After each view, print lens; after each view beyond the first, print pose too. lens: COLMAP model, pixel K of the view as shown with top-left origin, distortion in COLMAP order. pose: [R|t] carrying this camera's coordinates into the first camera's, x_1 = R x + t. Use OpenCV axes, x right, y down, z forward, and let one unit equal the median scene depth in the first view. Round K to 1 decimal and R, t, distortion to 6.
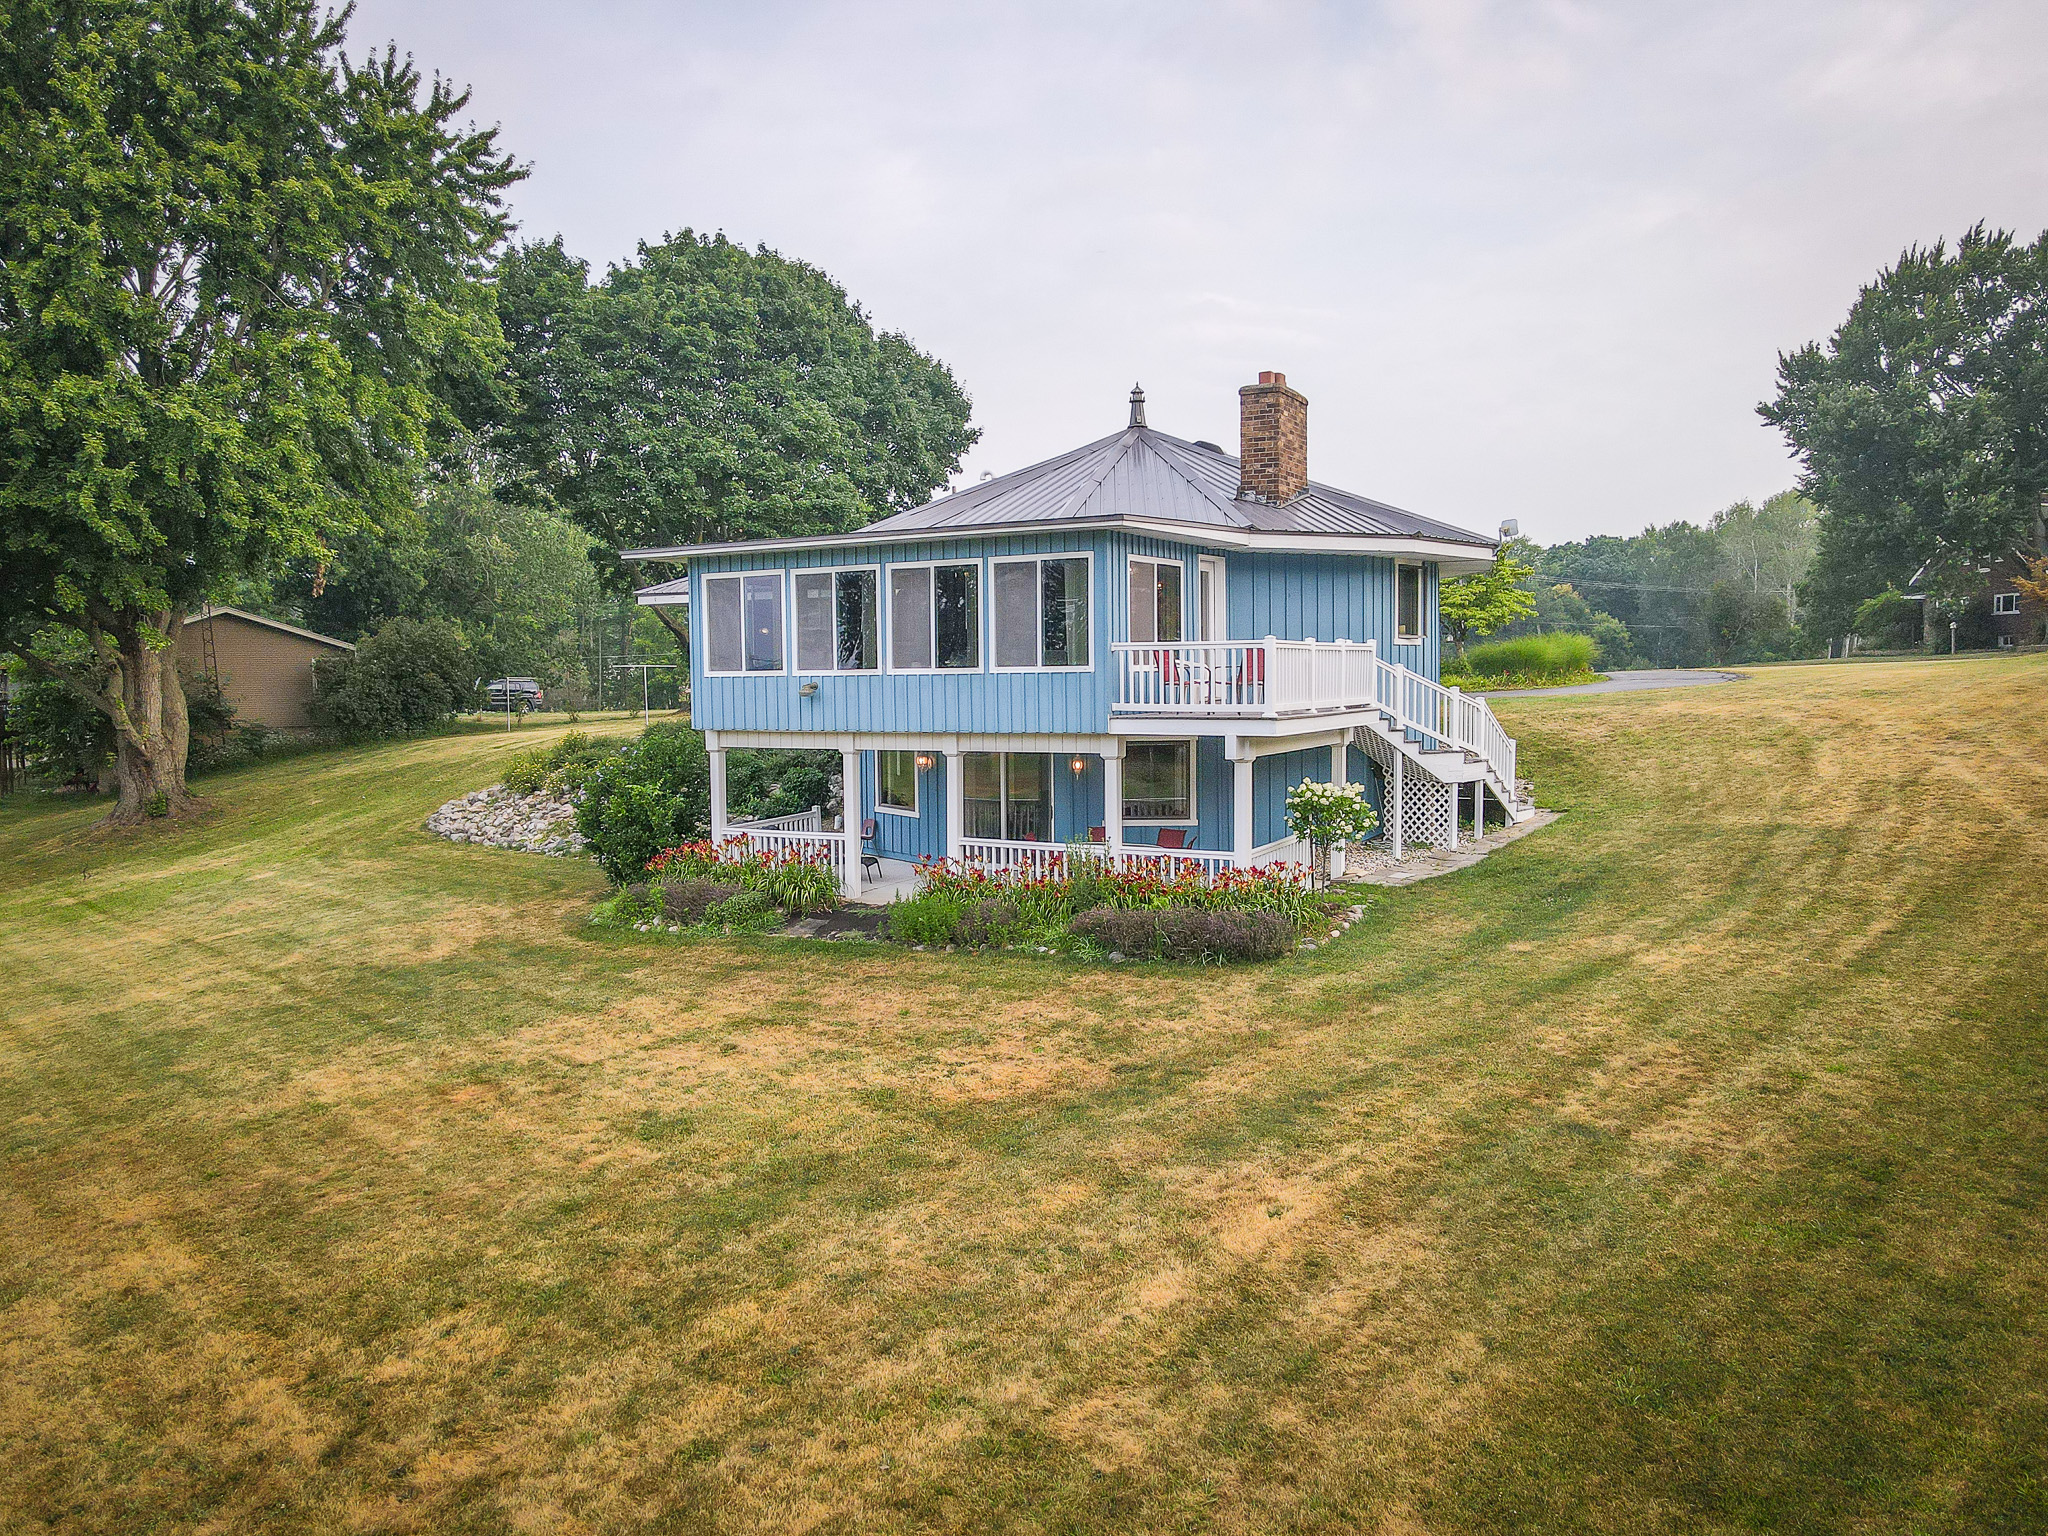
lens RADIAL K [[1499.6, 0, 1017.5], [0, 1499.6, 776.9], [0, 0, 1]] dist [0.010091, 0.015736]
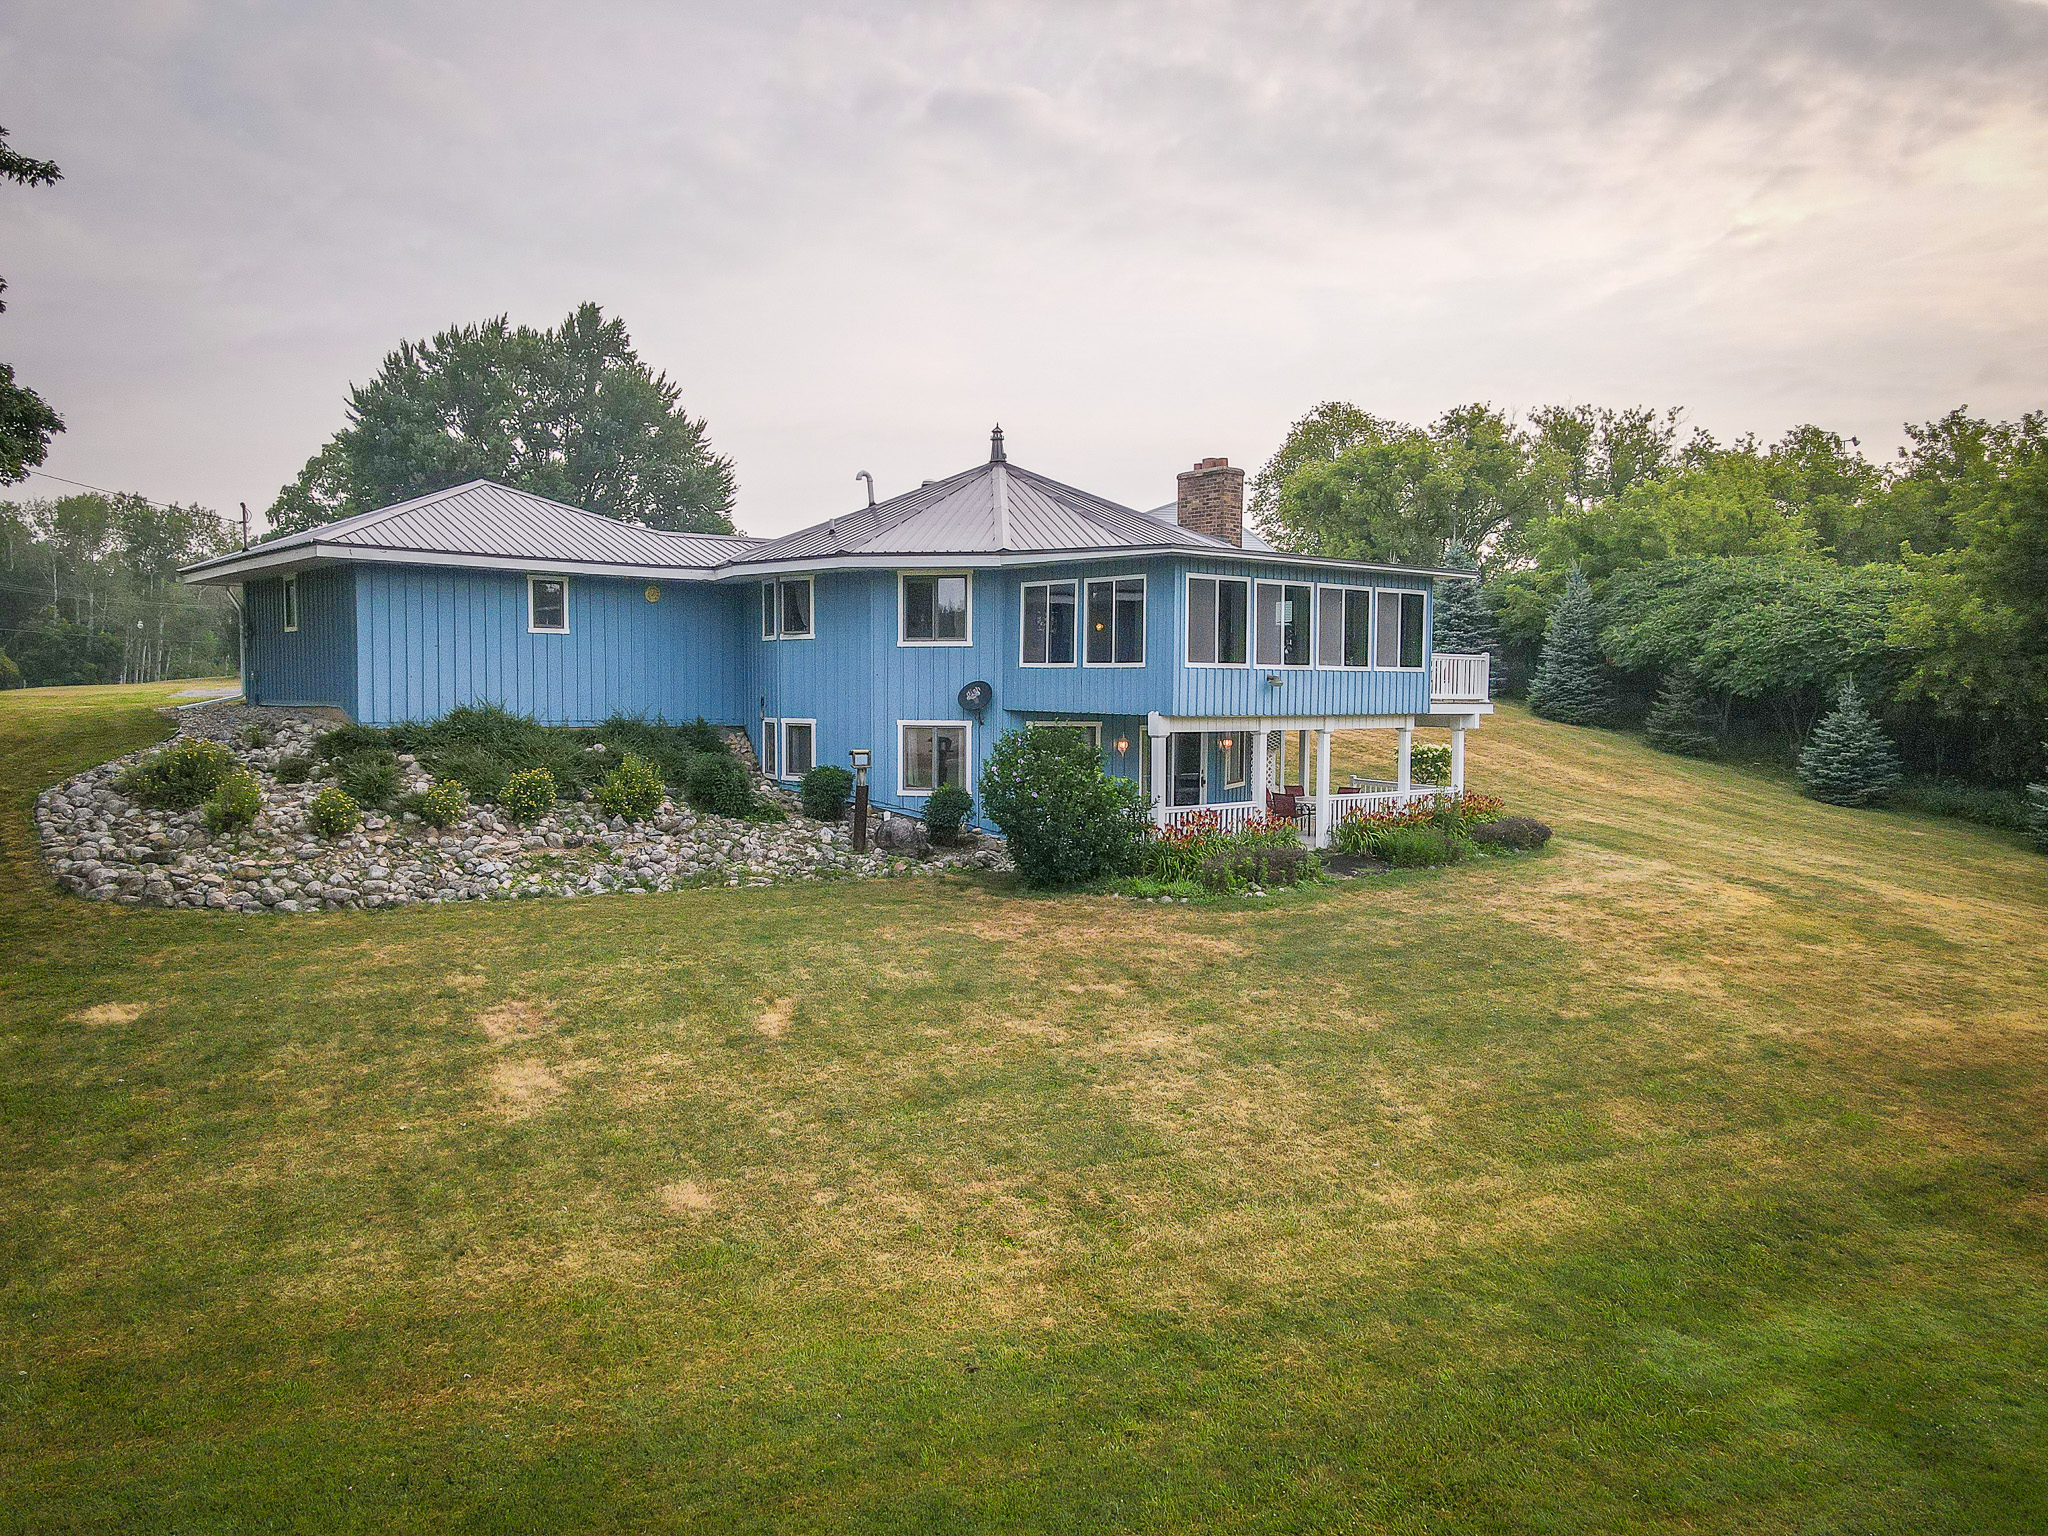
lens RADIAL K [[1499.6, 0, 1007.3], [0, 1499.6, 774.3], [0, 0, 1]] dist [0.010091, 0.015736]
pose [[0.364975, -0.039831, 0.930165, -1.405589], [0.052168, 0.998390, 0.022283, -0.022570], [-0.929555, 0.040393, 0.366465, 0.801904]]
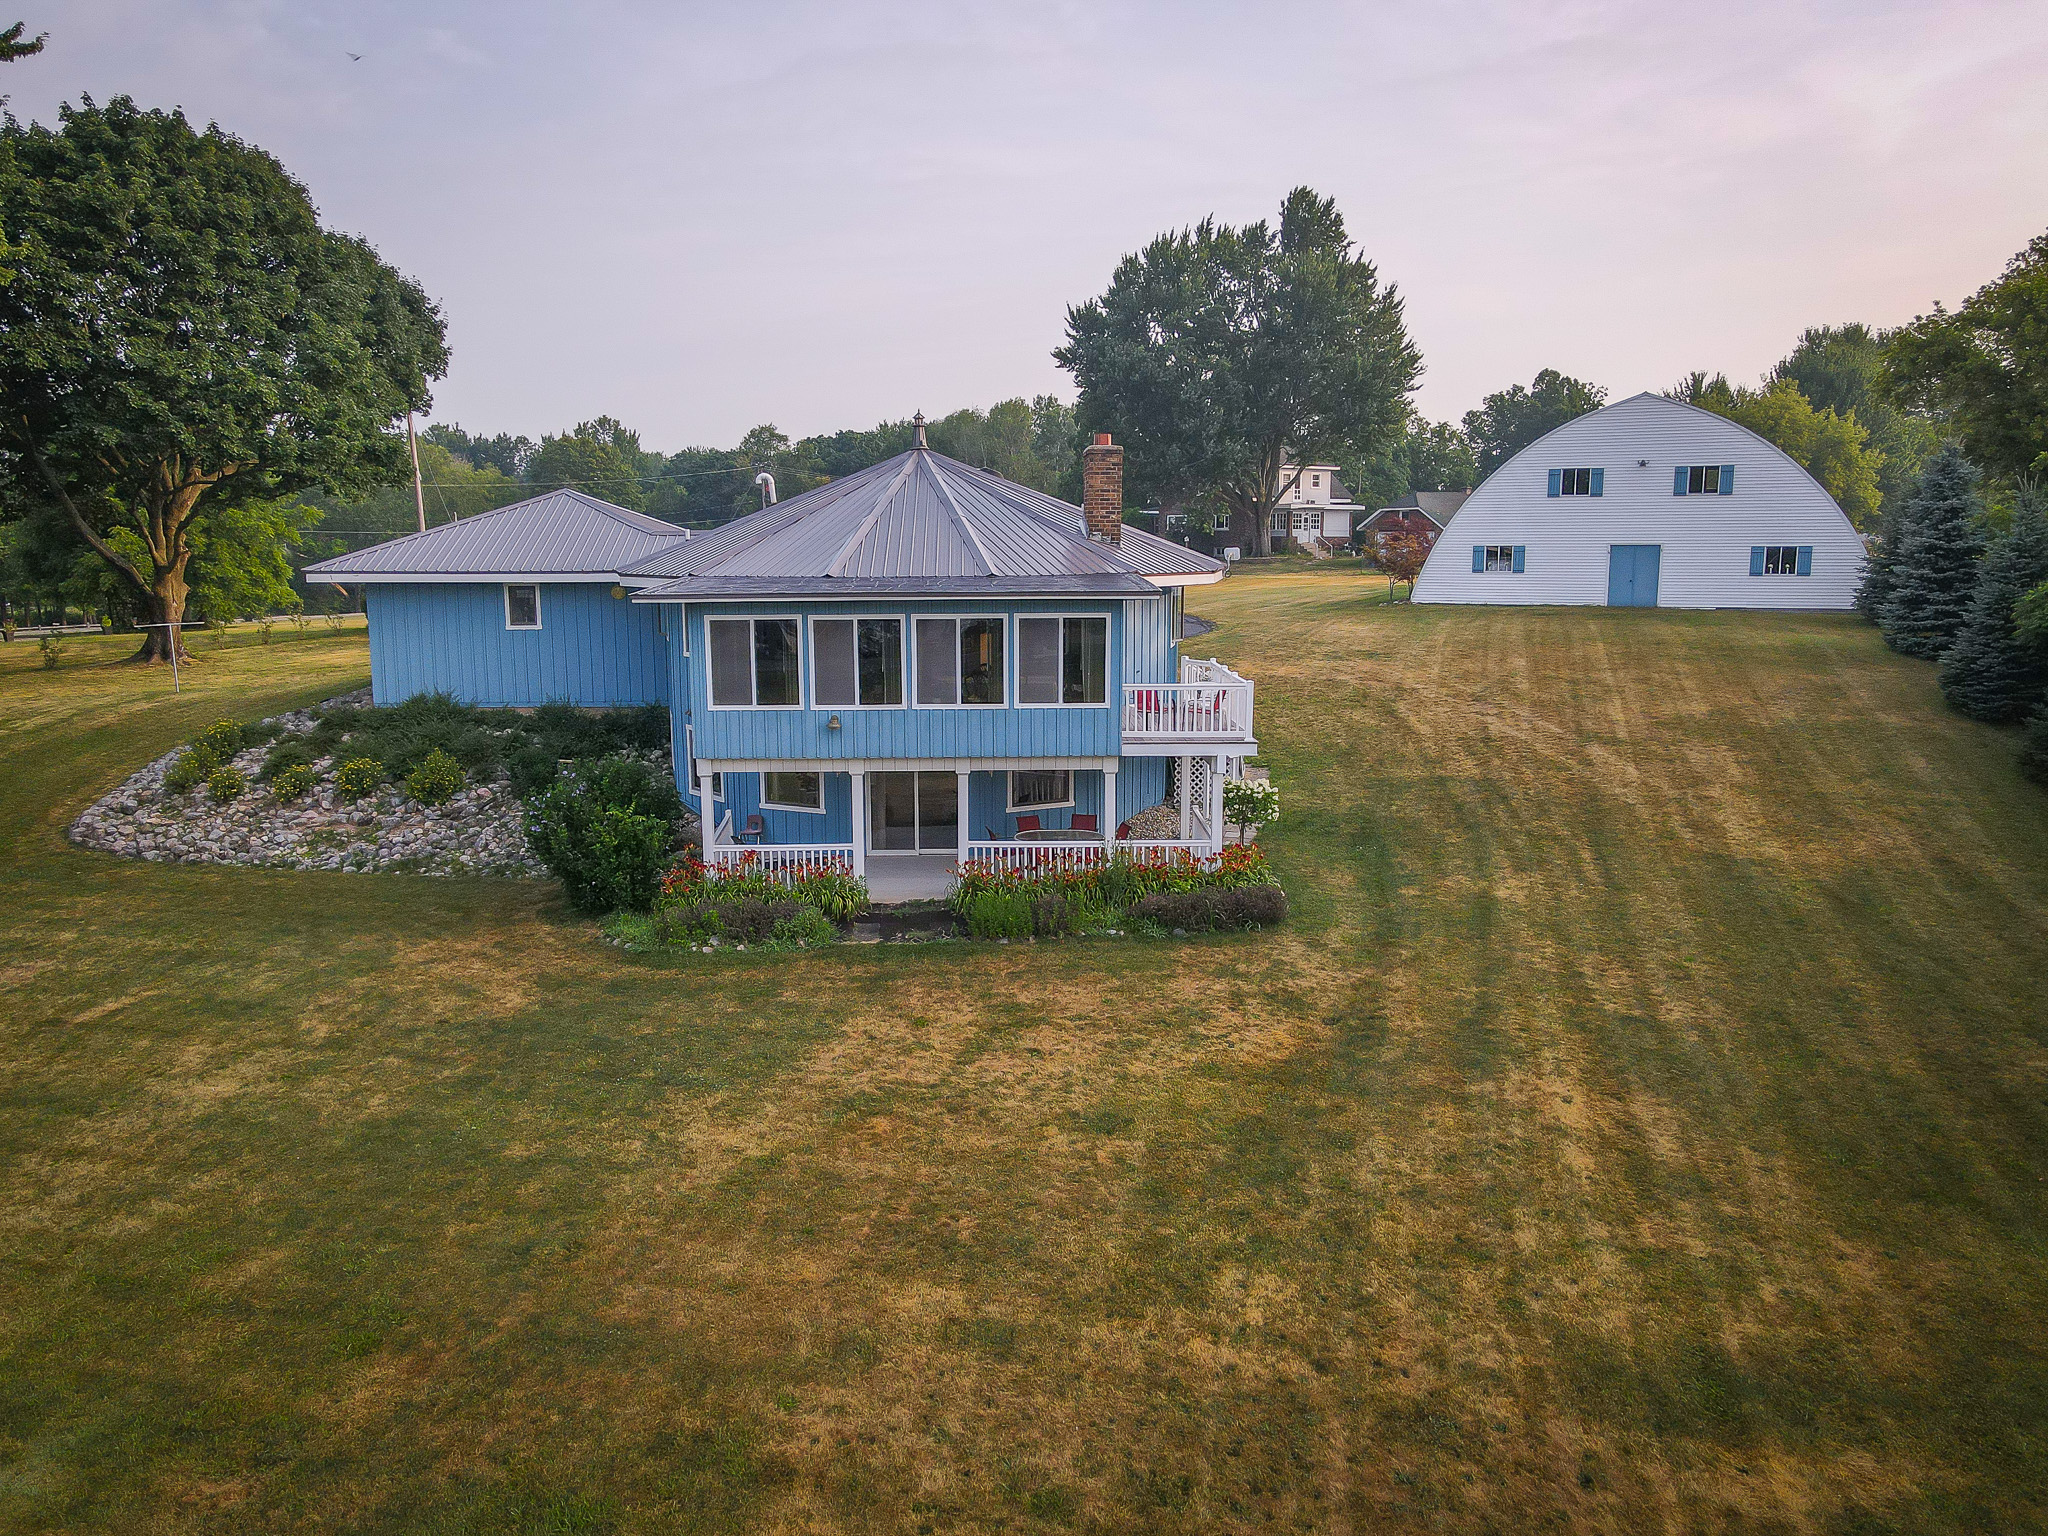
lens RADIAL K [[1499.6, 0, 1015.7], [0, 1499.6, 771.9], [0, 0, 1]] dist [0.010091, 0.015736]
pose [[0.861293, -0.072154, 0.502960, -0.623676], [0.028423, 0.995158, 0.094090, -0.130657], [-0.507314, -0.066743, 0.859173, -0.046317]]
